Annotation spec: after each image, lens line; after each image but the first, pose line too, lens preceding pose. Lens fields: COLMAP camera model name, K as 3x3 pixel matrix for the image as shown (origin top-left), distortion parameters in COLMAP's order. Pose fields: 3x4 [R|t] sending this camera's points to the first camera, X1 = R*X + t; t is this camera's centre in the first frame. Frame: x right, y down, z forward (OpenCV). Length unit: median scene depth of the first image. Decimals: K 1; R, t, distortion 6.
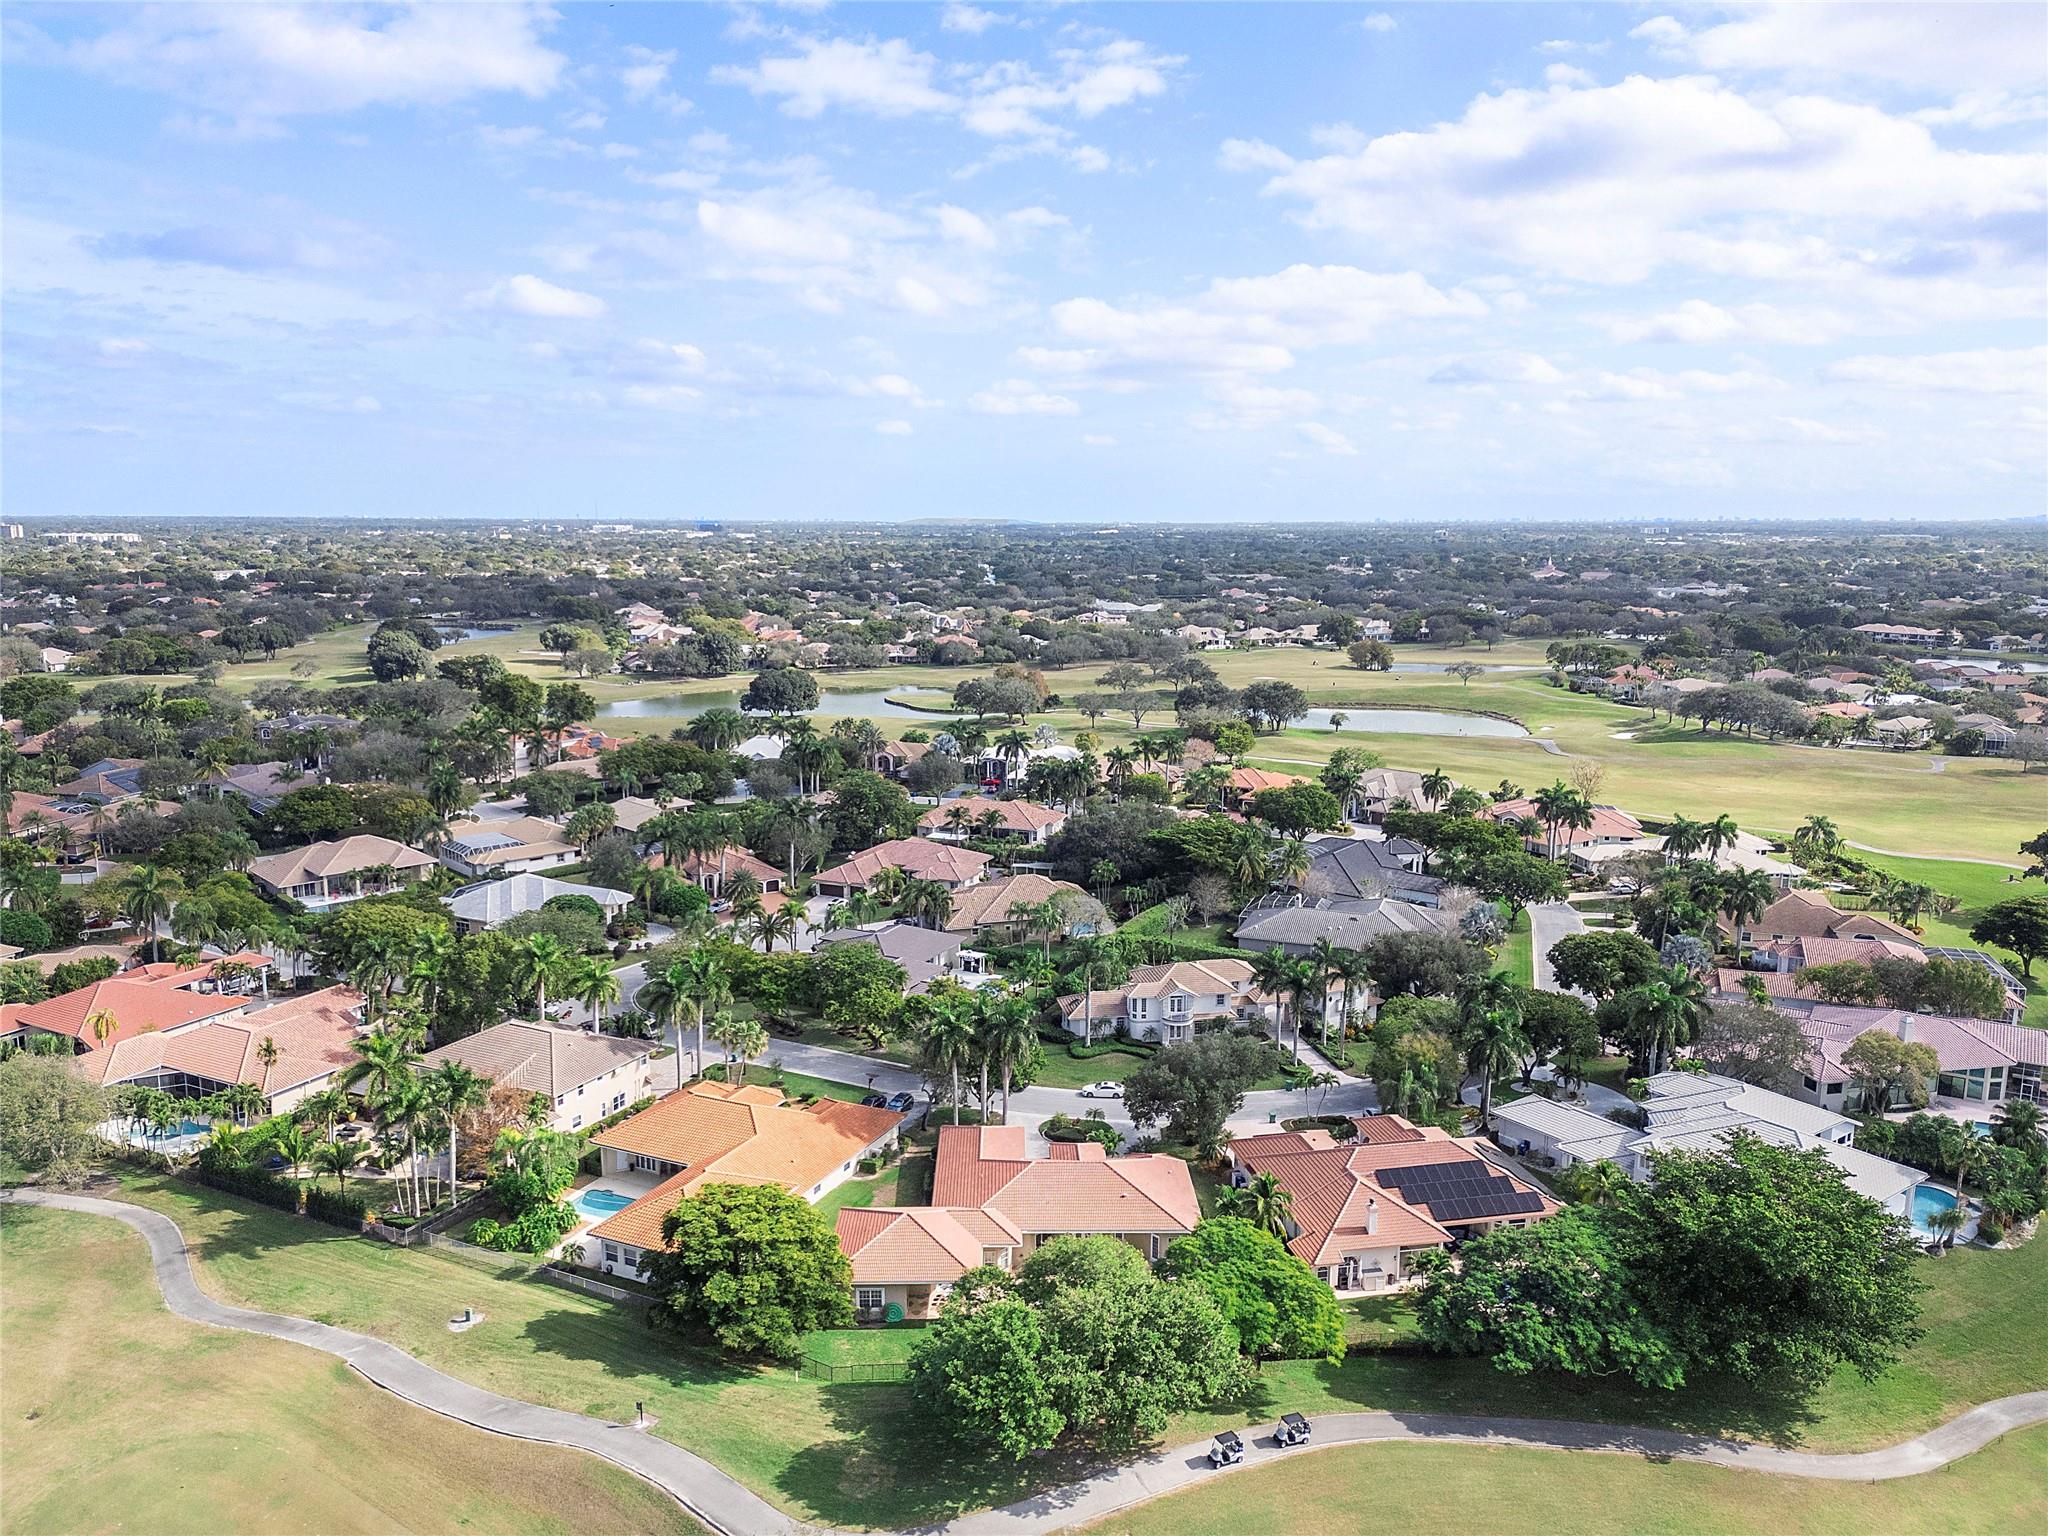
lens RADIAL K [[1433.2, 0, 1022.7], [0, 1433.2, 763.2], [0, 0, 1]] dist [0.036773, -0.032437]
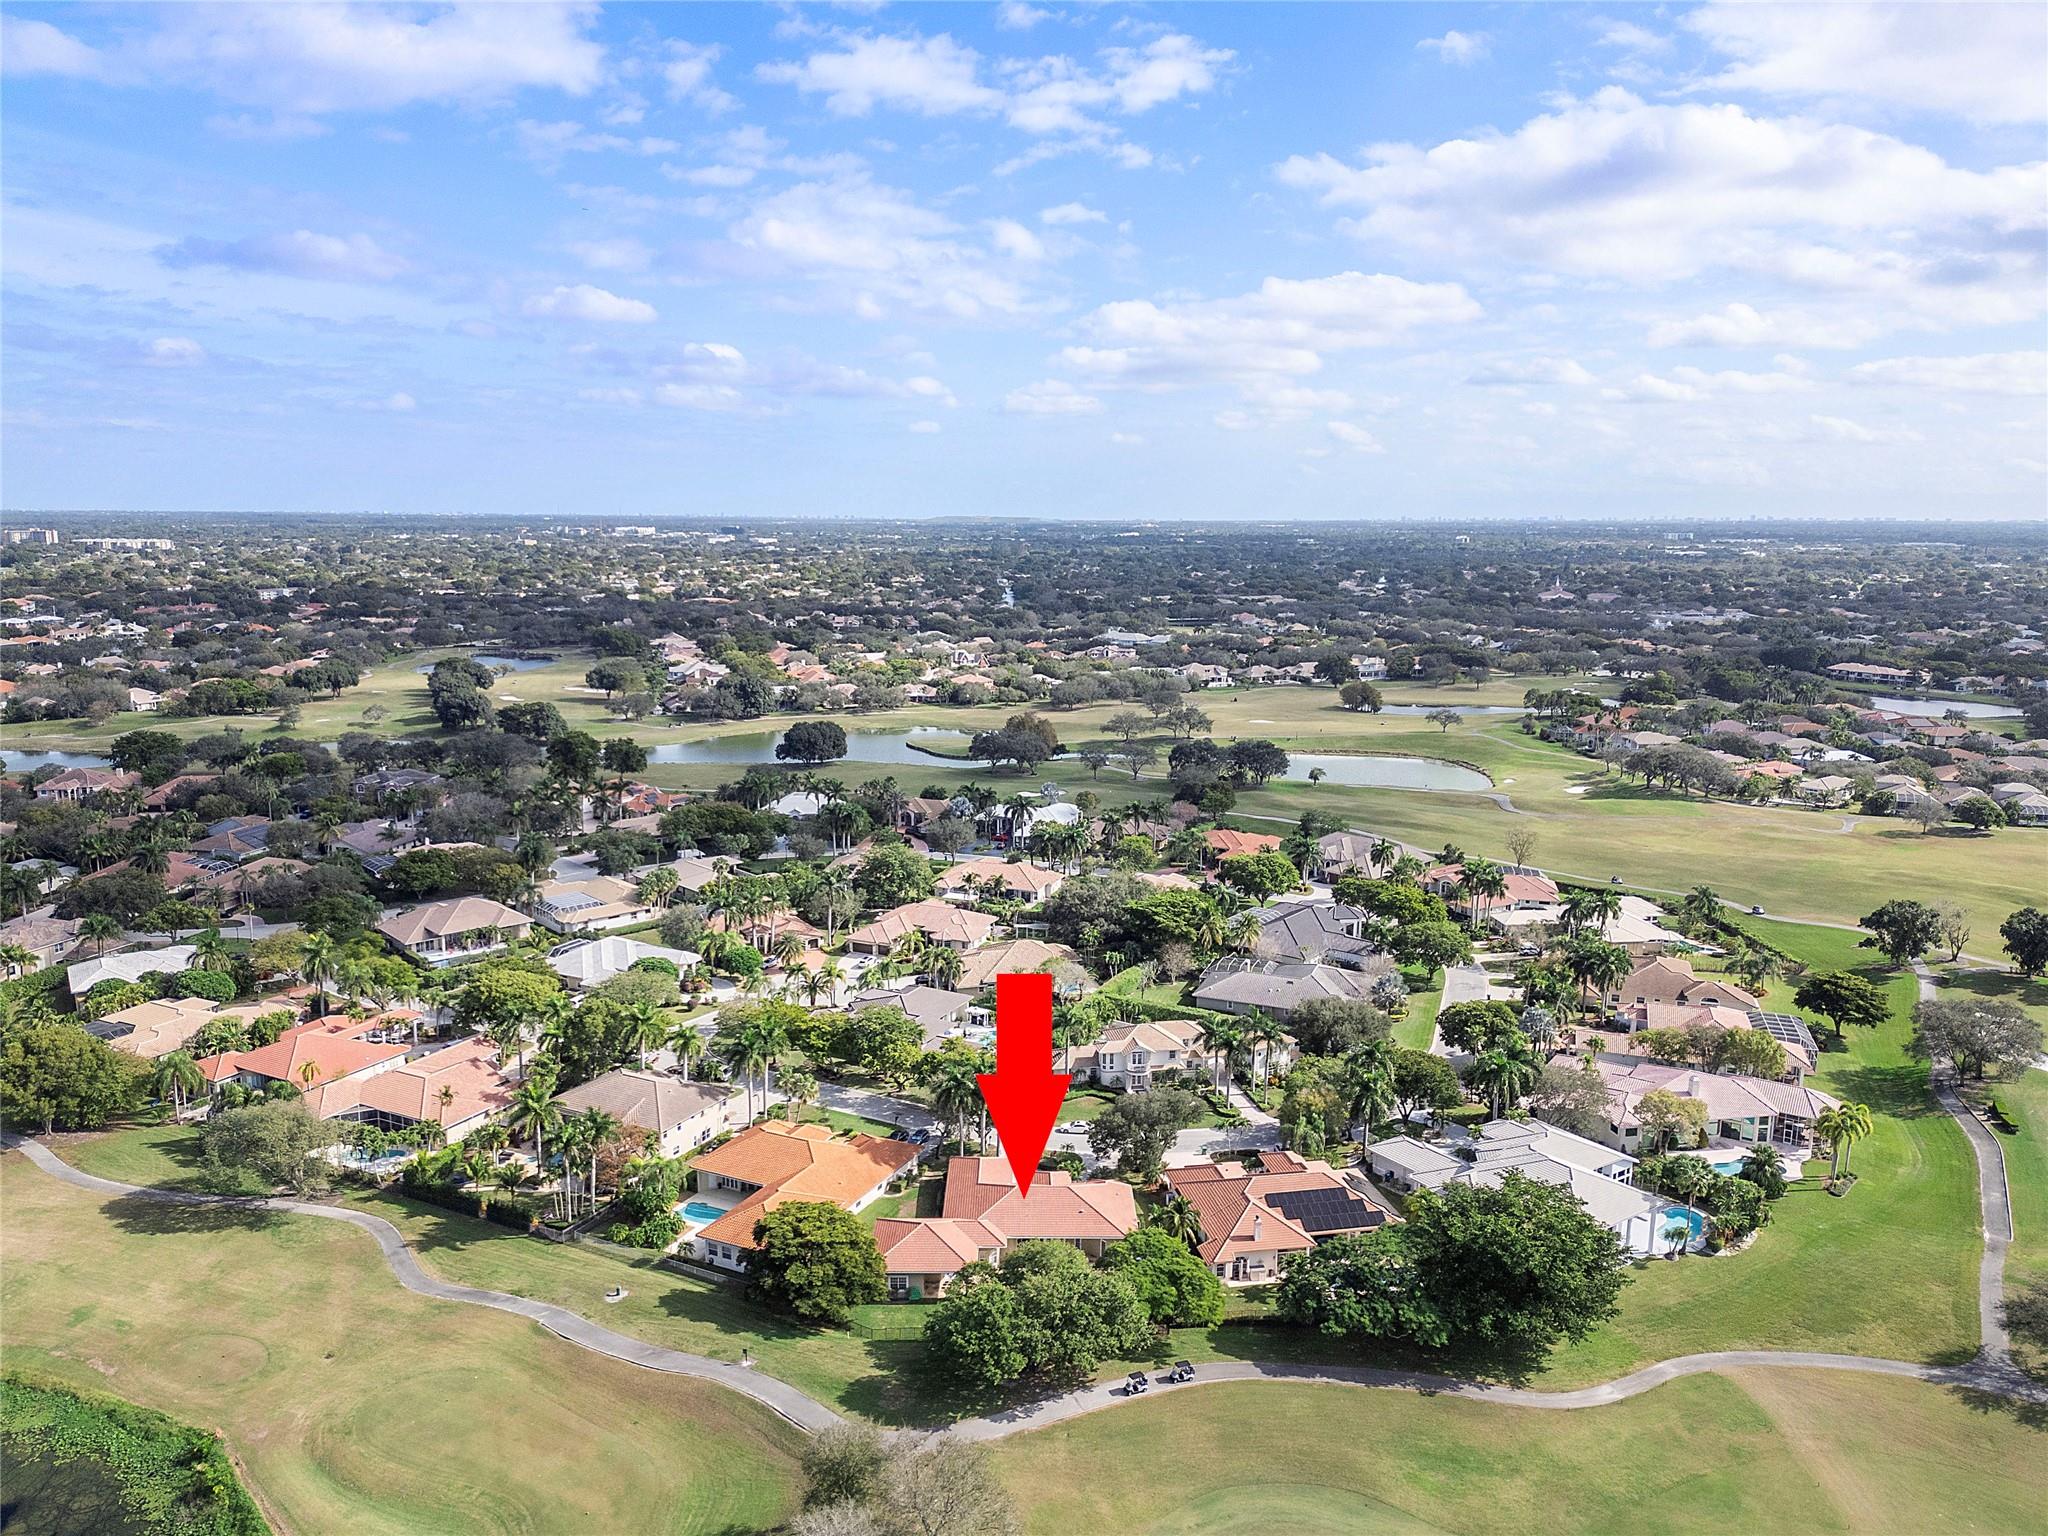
lens RADIAL K [[1433.2, 0, 1027.0], [0, 1433.2, 769.8], [0, 0, 1]] dist [0.036773, -0.032437]
pose [[0.999928, 0.005714, -0.010598, 0.021644], [-0.005685, 0.999980, 0.002735, -0.090474], [0.010613, -0.002675, 0.999940, -0.271592]]
